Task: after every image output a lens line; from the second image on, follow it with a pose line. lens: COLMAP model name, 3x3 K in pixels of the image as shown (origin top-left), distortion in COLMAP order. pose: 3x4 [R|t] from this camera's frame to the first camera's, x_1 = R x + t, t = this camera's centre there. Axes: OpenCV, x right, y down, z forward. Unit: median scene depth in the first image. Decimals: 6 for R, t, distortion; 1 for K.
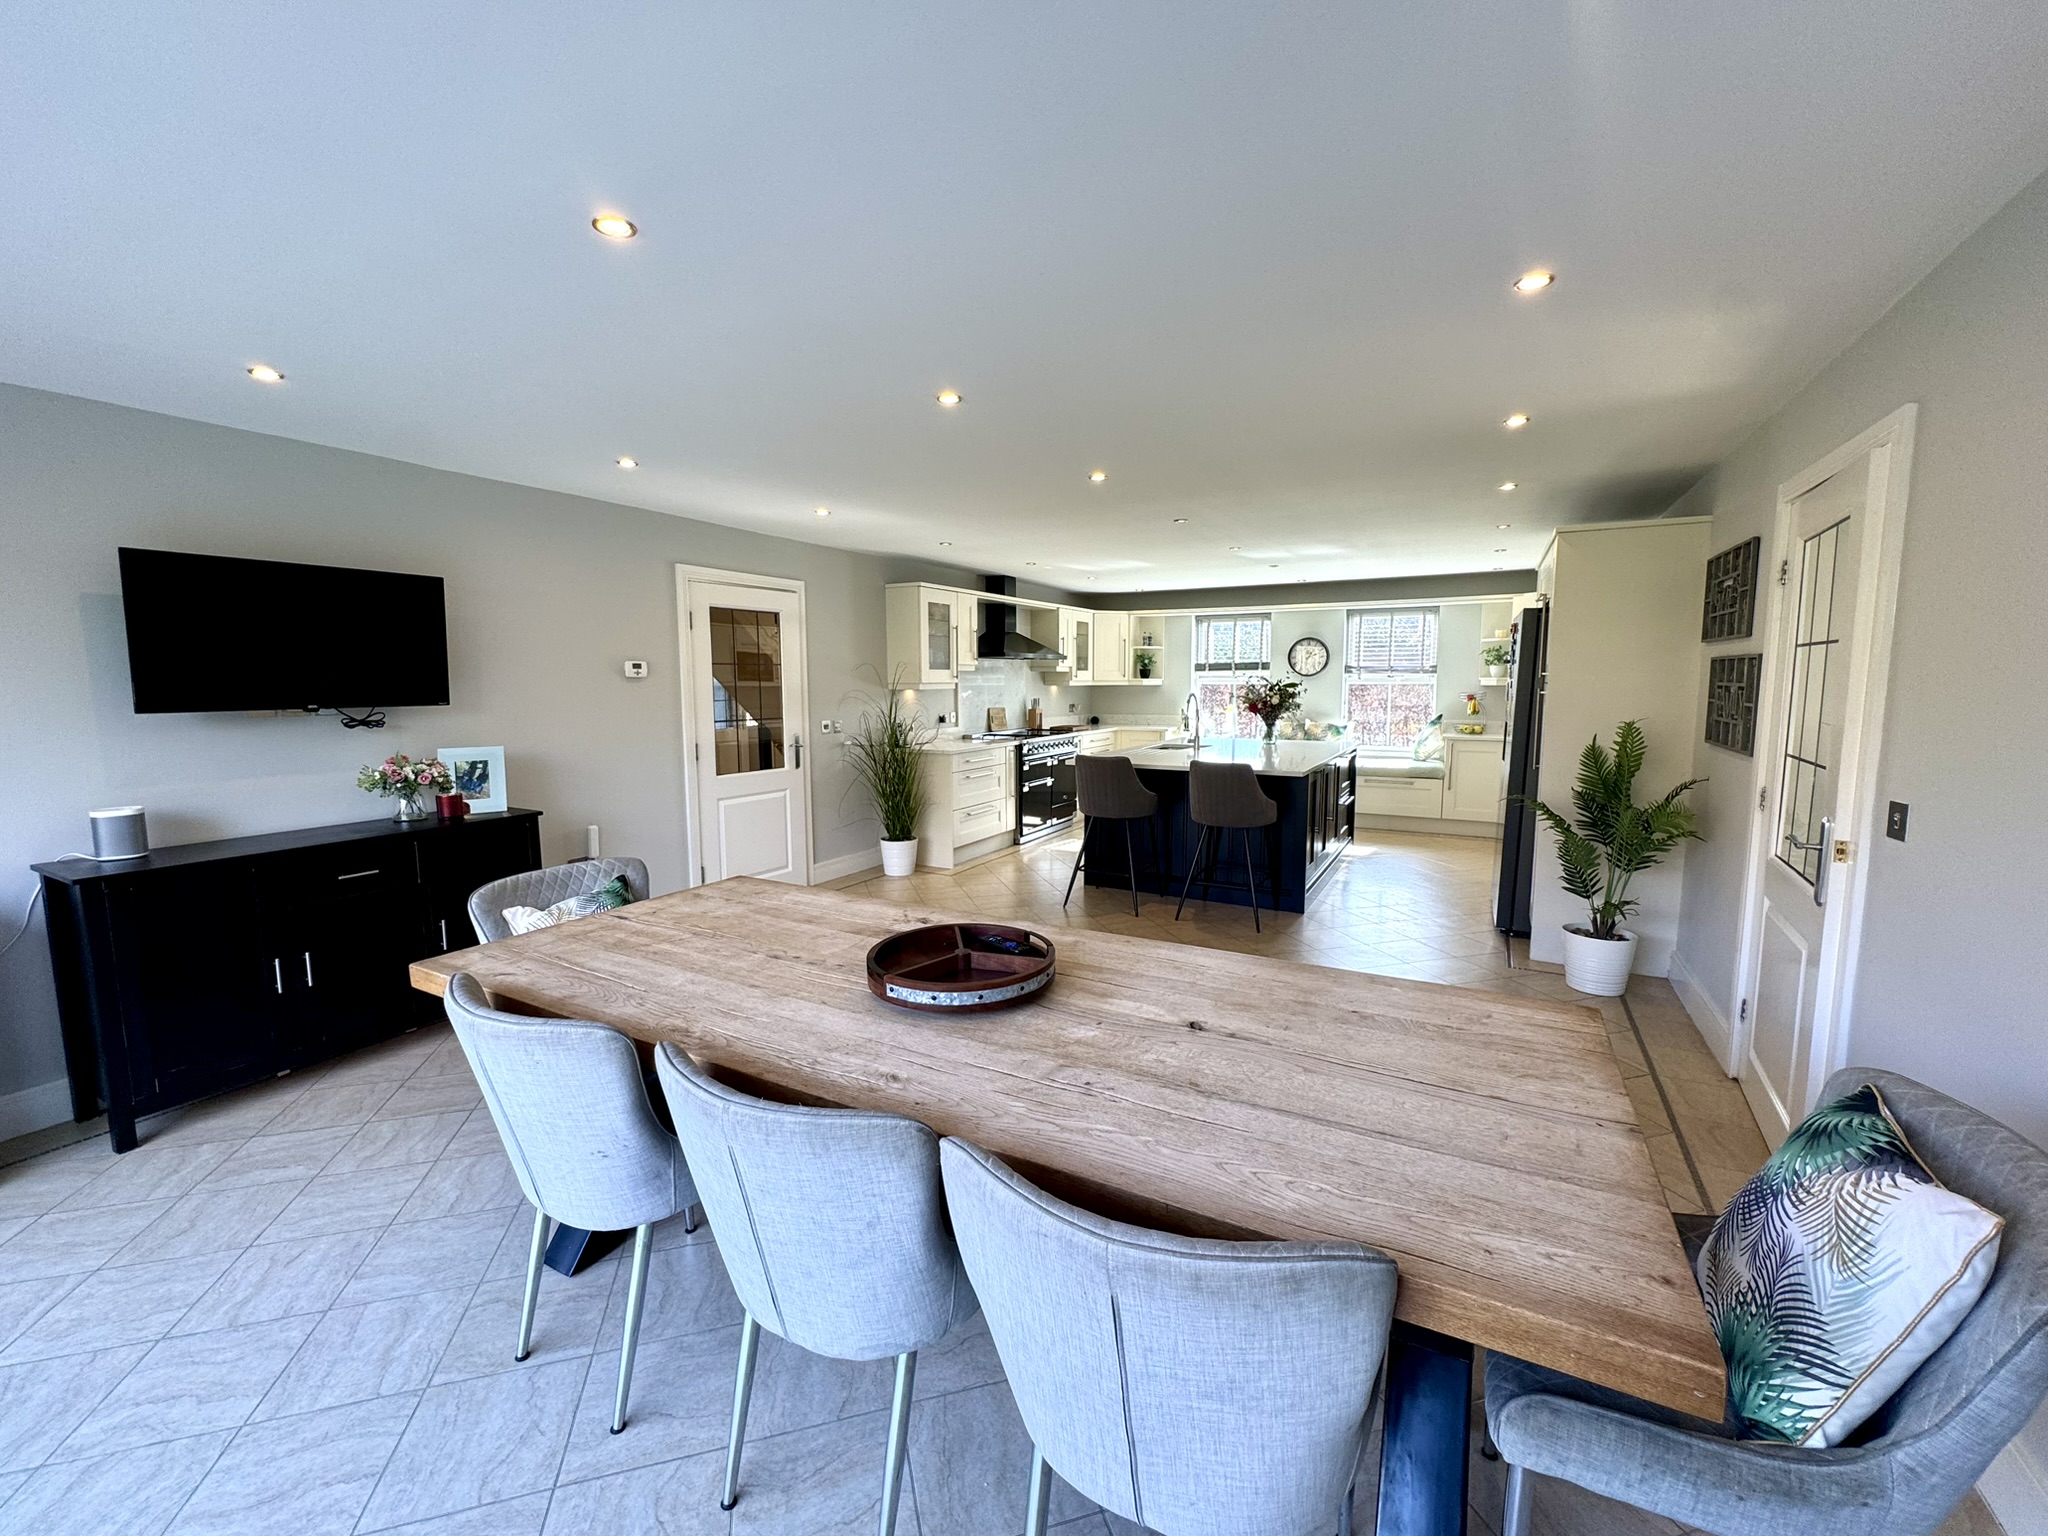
lens RADIAL K [[854.2, 0, 1024.0], [0, 854.2, 768.0], [0, 0, 1]] dist [-0.000970, -0.000123]
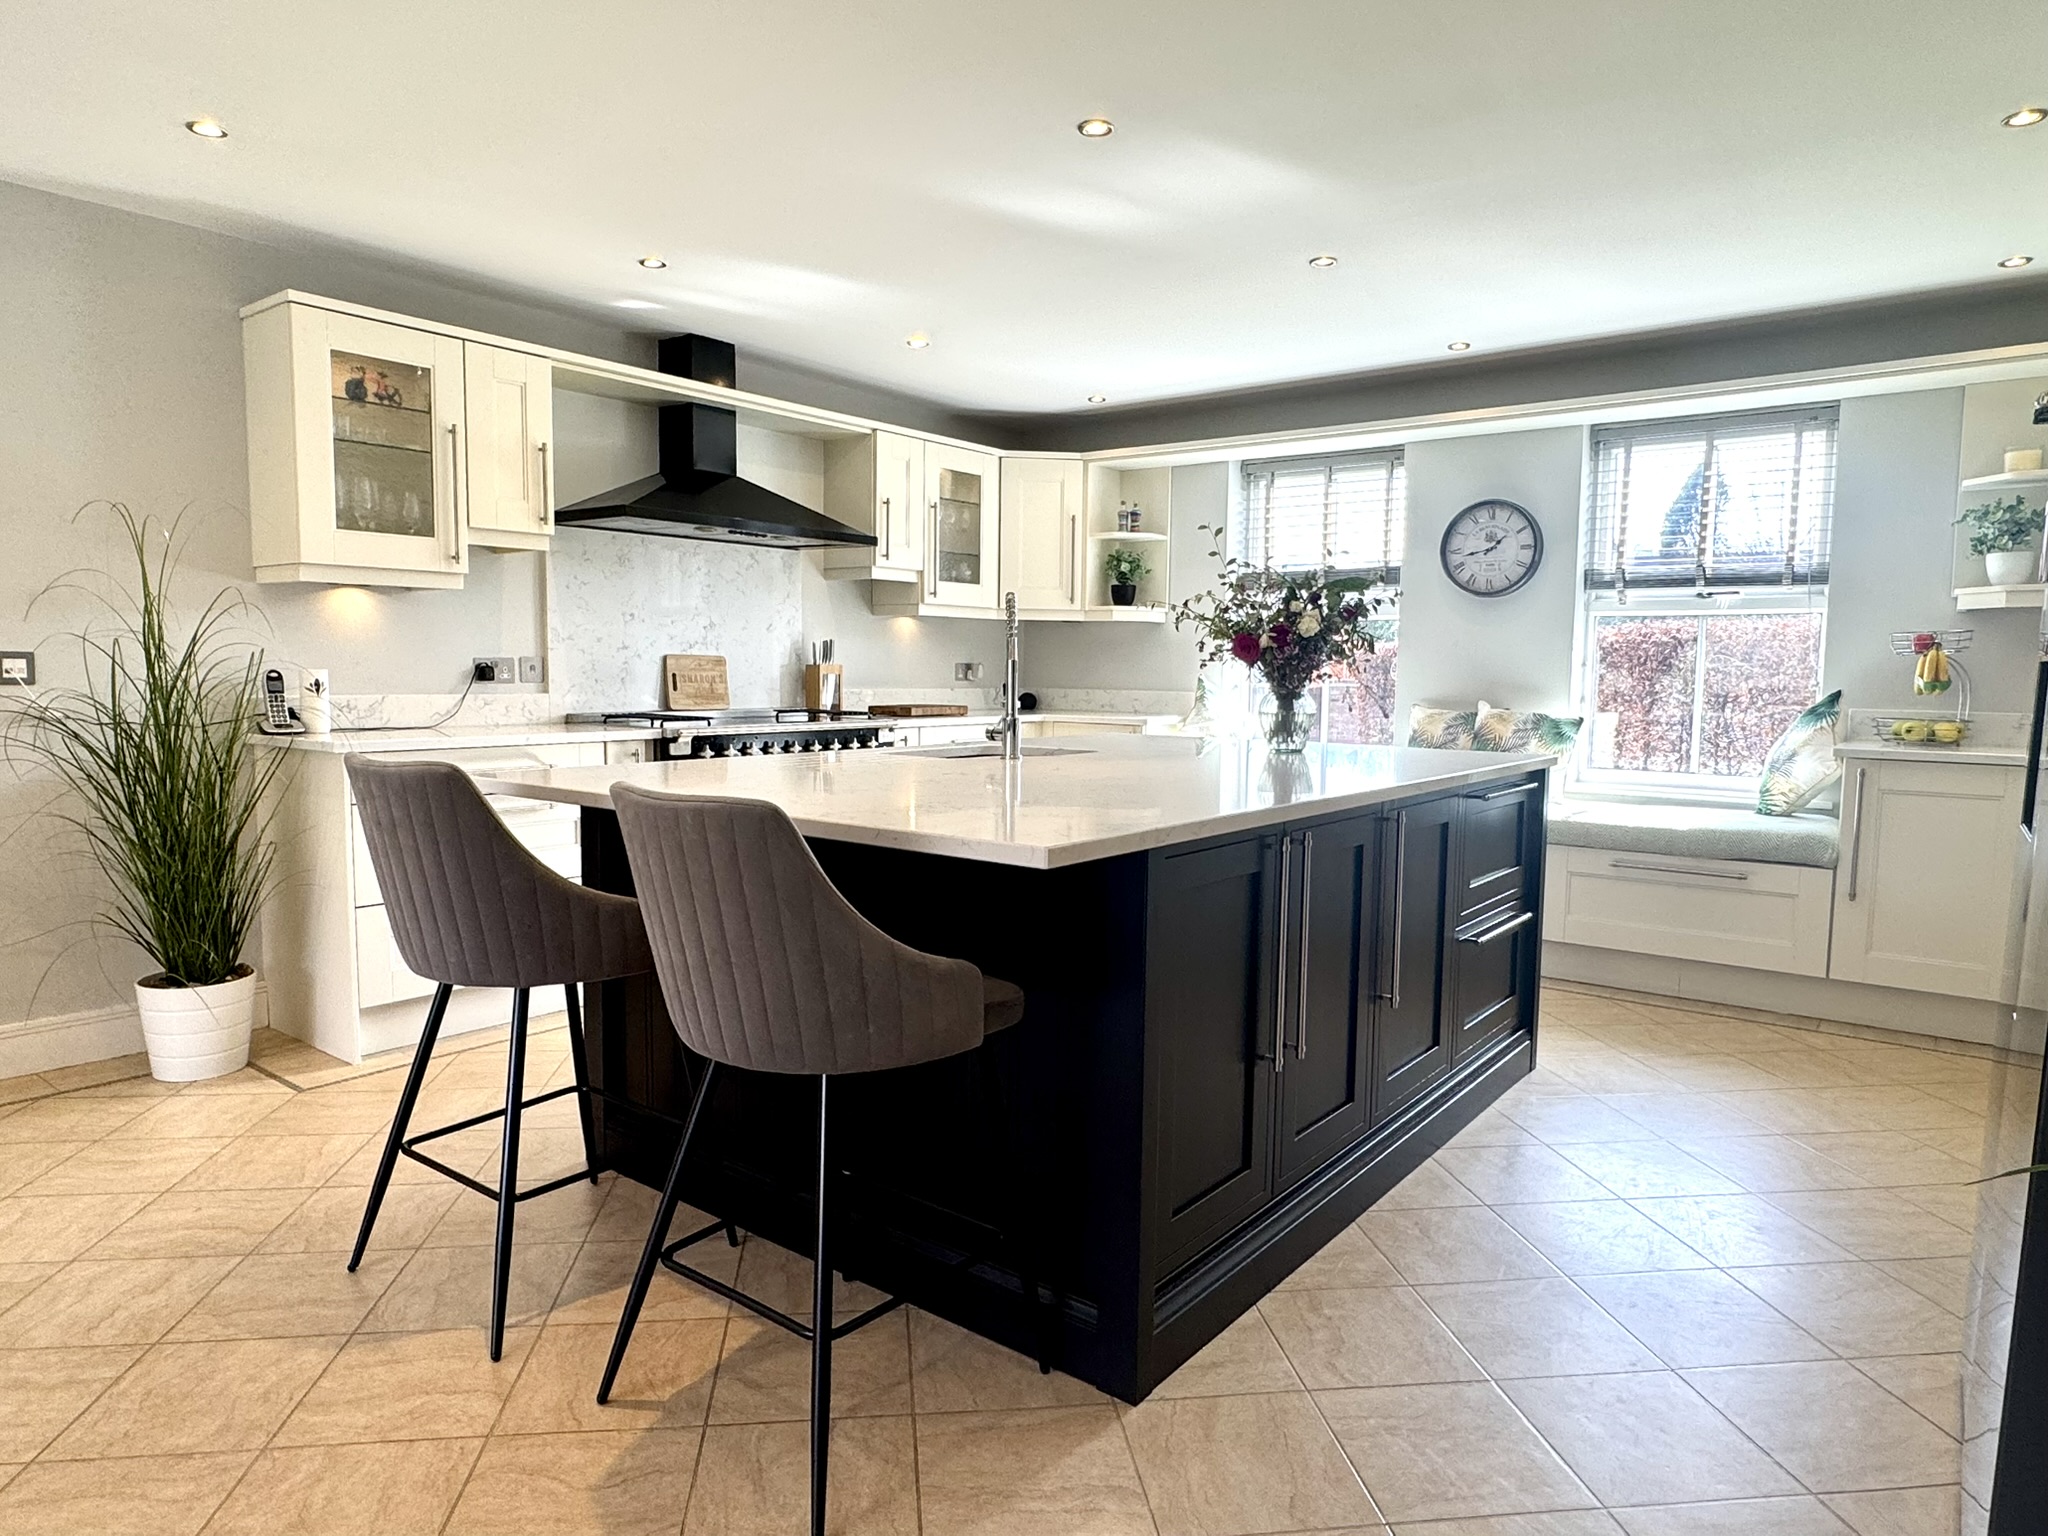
lens RADIAL K [[1254.4, 0, 1014.0], [0, 1254.4, 772.1], [0, 0, 1]] dist [-0.040533, 0.032888]
pose [[0.986311, 0.028576, -0.162403, 0.232208], [-0.032460, 0.999246, -0.021315, -0.004853], [0.161671, 0.026295, 0.986494, 0.427196]]
